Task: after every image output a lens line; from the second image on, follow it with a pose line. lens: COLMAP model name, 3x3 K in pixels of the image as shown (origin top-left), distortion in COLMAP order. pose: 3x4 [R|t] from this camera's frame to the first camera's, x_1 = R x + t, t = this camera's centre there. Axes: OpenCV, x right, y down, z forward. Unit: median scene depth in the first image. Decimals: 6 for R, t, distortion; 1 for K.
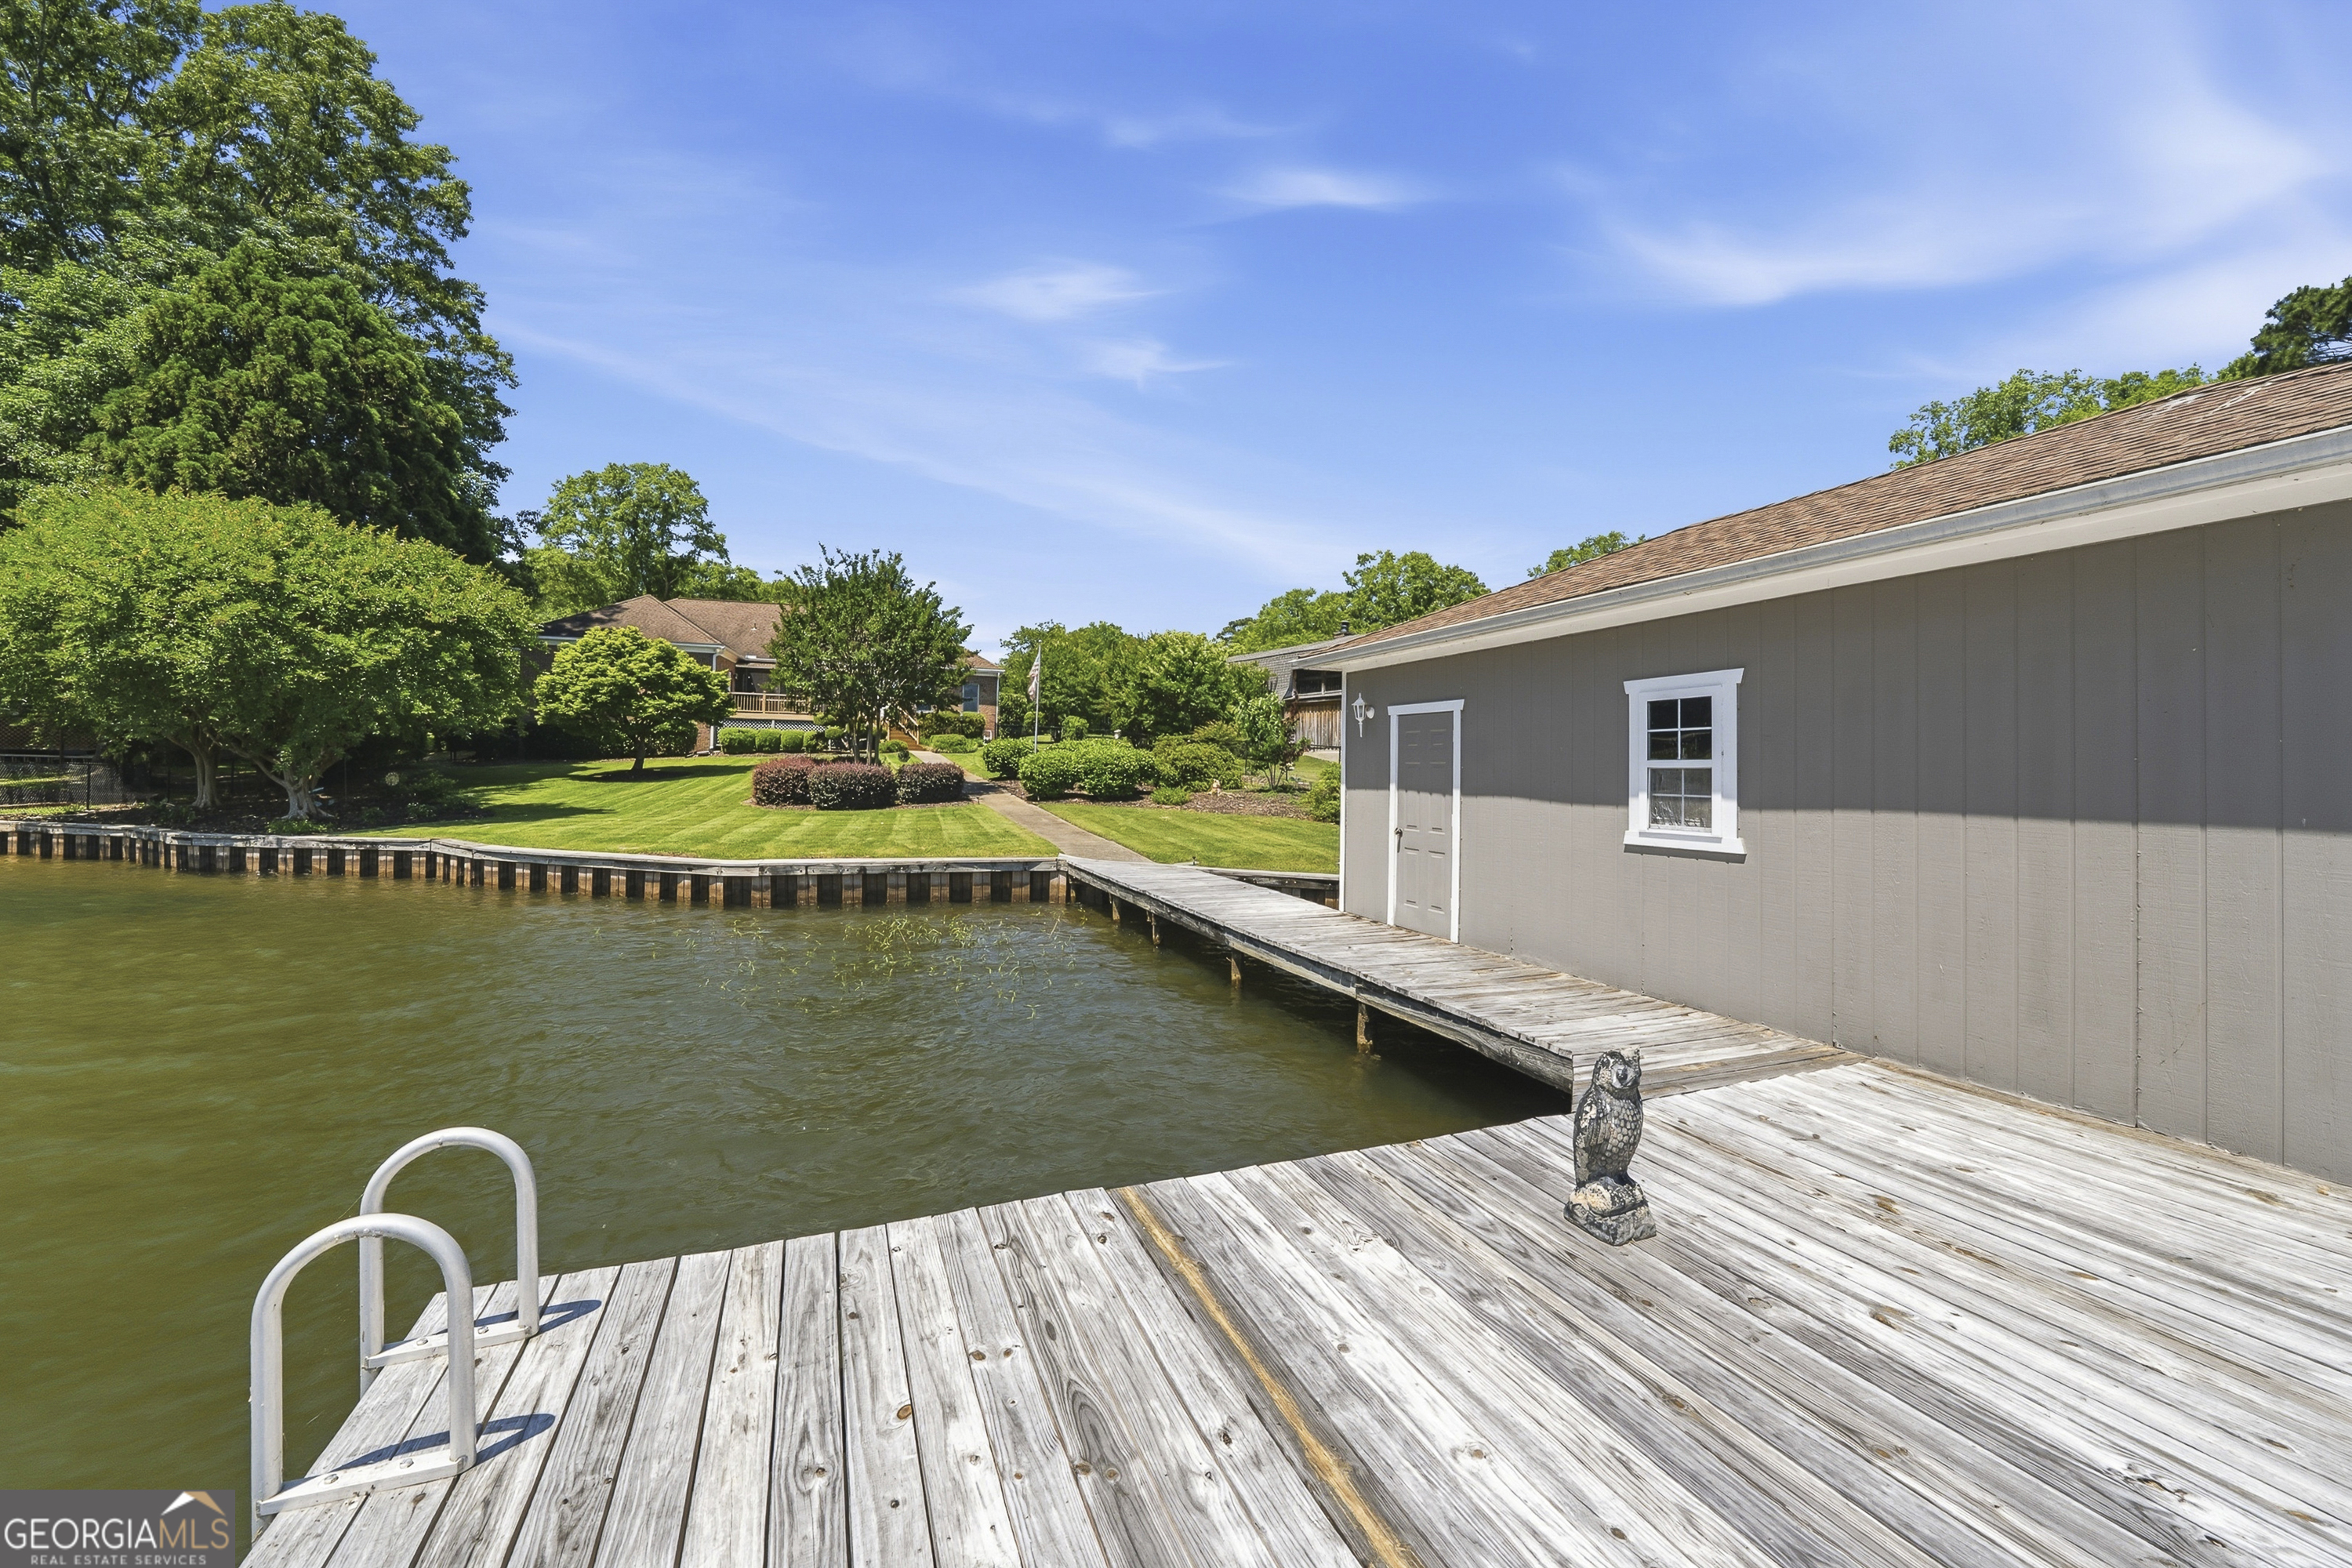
lens RADIAL K [[872.0, 0, 1173.1], [0, 872.0, 762.5], [0, 0, 1]] dist [-0.007886, 0.000109]
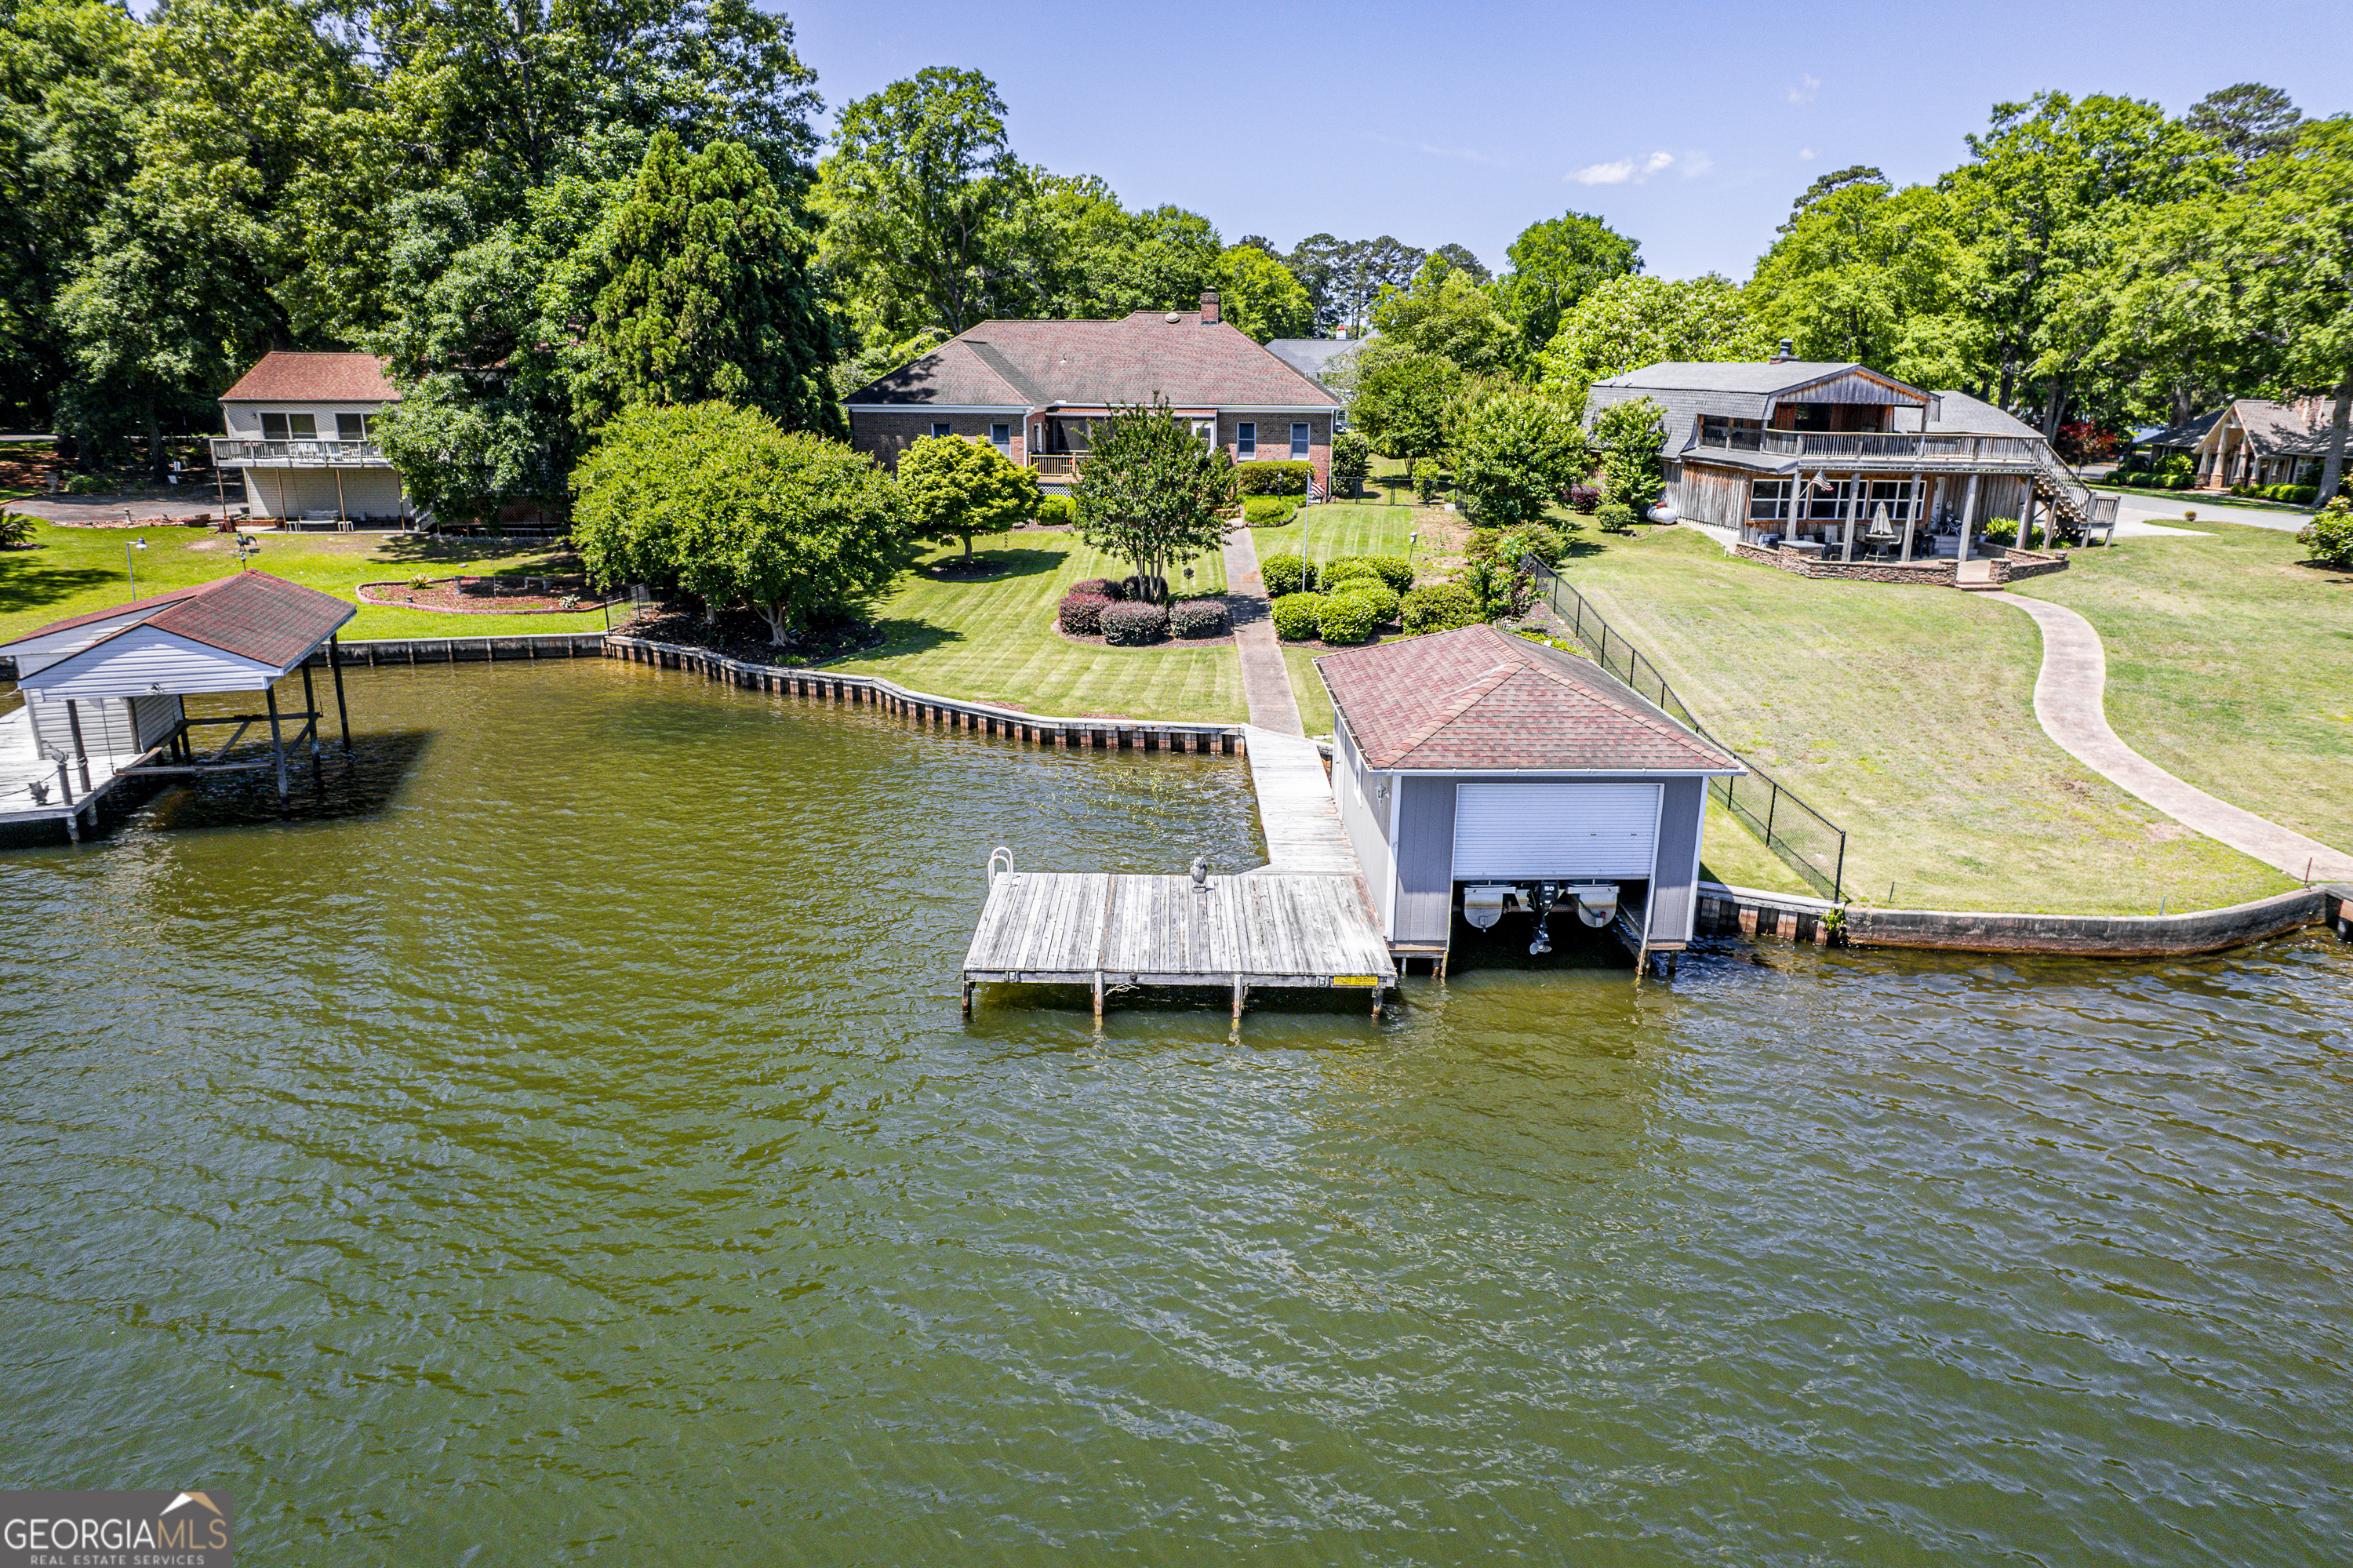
lens RADIAL K [[1498.2, 0, 1182.3], [0, 1498.2, 786.7], [0, 0, 1]] dist [-0.080985, 0.069391]
pose [[0.926922, 0.091301, -0.363978, 0.483211], [0.012223, 0.962089, 0.272460, -0.330151], [0.375056, -0.256998, 0.890666, -0.904583]]
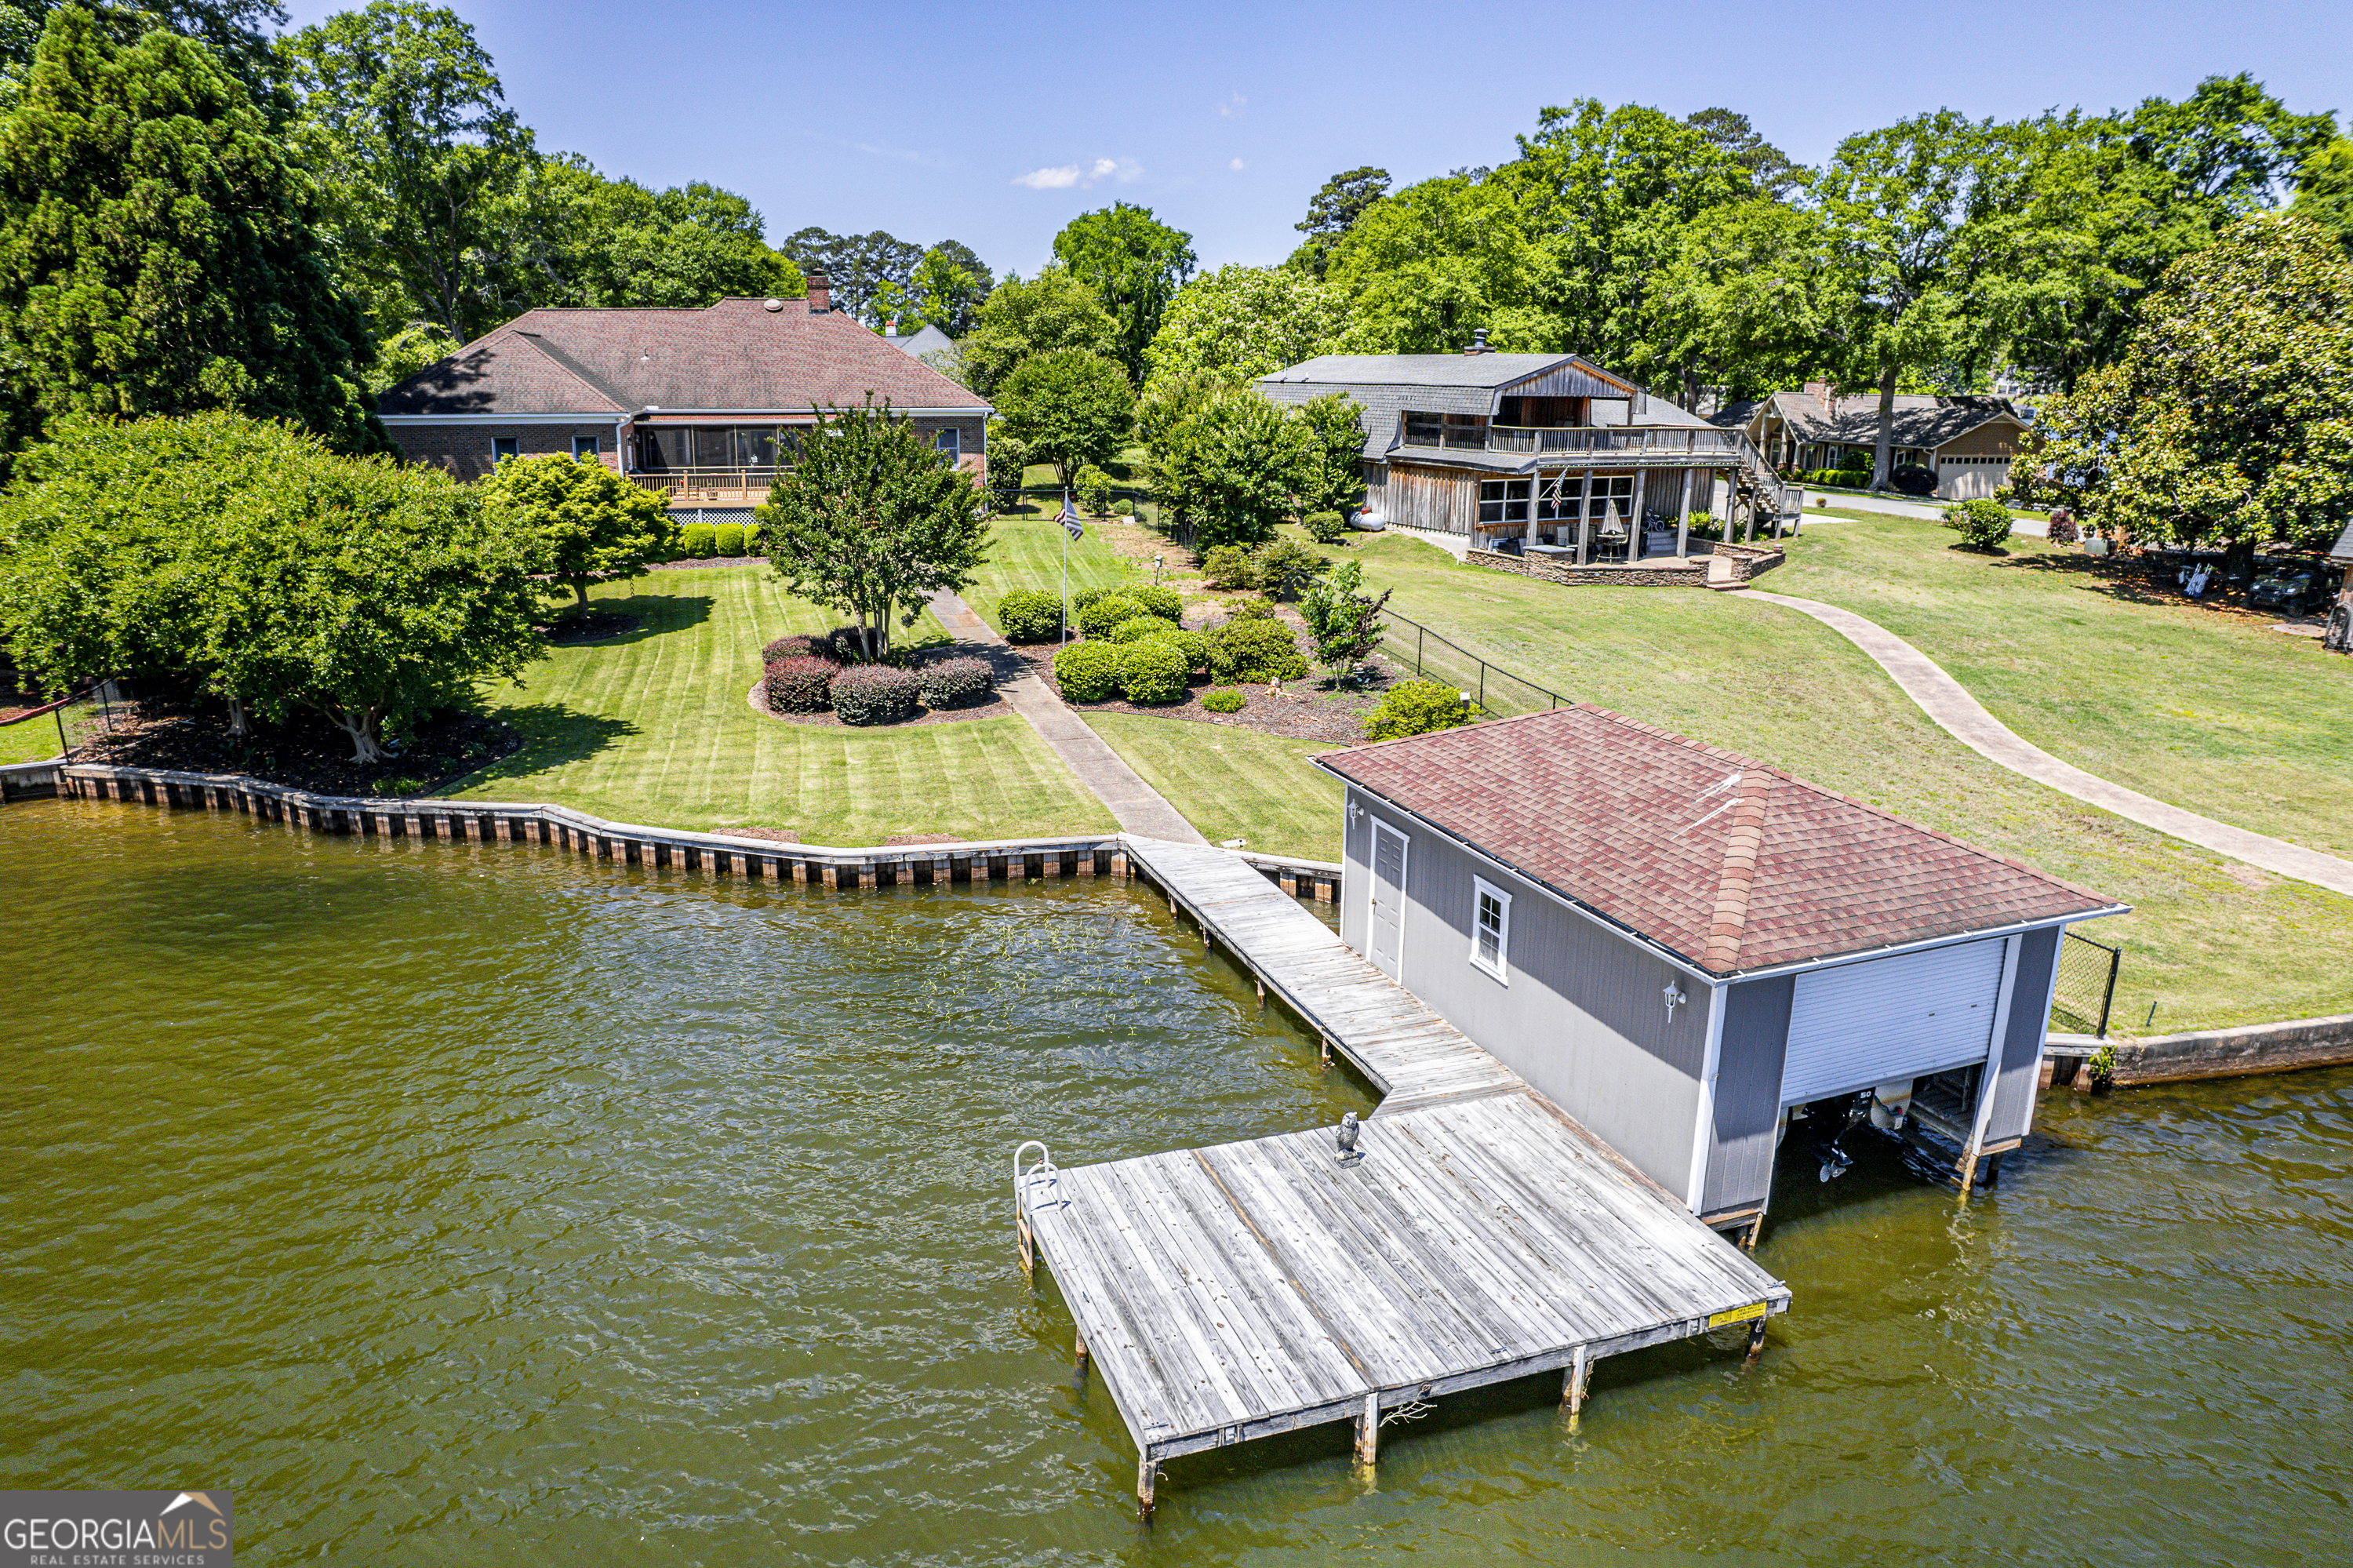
lens RADIAL K [[1498.2, 0, 1172.8], [0, 1498.2, 783.1], [0, 0, 1]] dist [-0.080985, 0.069391]
pose [[0.998973, 0.000643, -0.045314, 0.015765], [0.011779, 0.961851, 0.273319, -0.321786], [0.043761, -0.273572, 0.960856, -0.543766]]
